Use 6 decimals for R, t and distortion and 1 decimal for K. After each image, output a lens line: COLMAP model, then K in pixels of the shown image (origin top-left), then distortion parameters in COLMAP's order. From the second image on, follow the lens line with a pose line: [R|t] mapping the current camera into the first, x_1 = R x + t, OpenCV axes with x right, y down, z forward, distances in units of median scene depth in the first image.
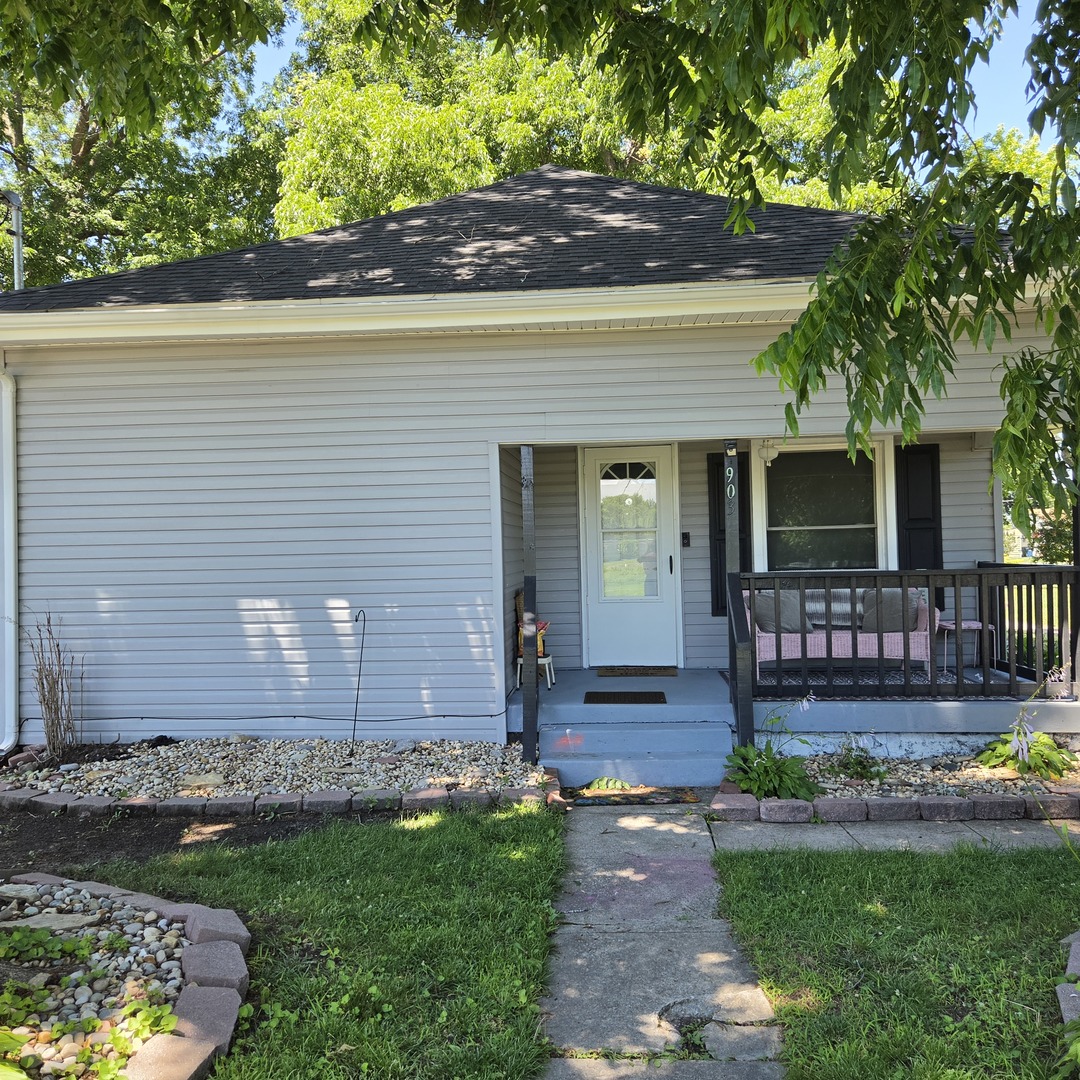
lens RADIAL K [[950.9, 0, 536.6], [0, 950.9, 541.0], [0, 0, 1]] dist [0.082524, -0.066723]
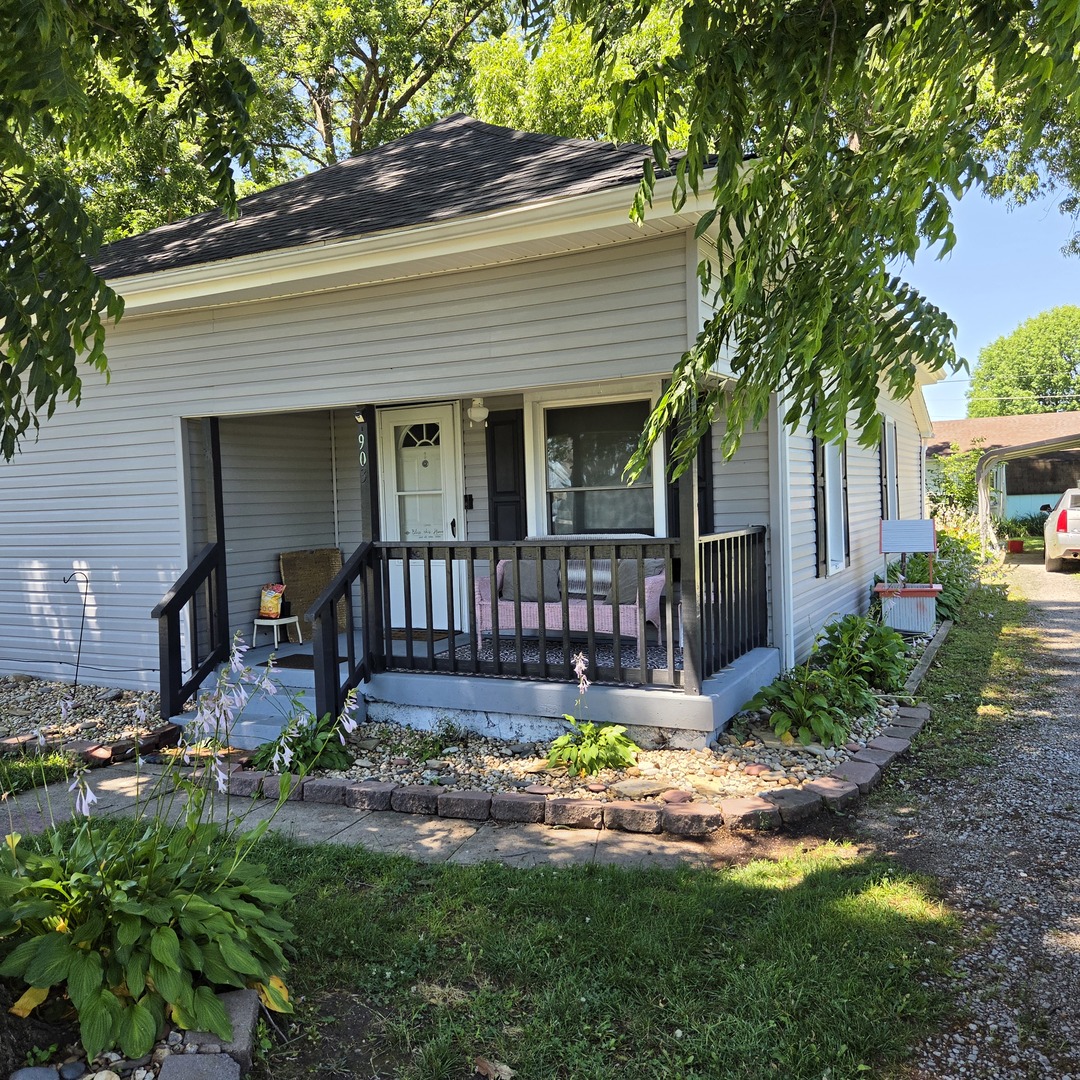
lens RADIAL K [[950.9, 0, 538.5], [0, 950.9, 540.4], [0, 0, 1]] dist [0.082524, -0.066723]
pose [[0.931961, 0.013739, -0.362299, 0.706898], [0.011352, 0.997686, 0.067035, -0.032959], [0.362381, -0.066587, 0.929648, 0.139050]]
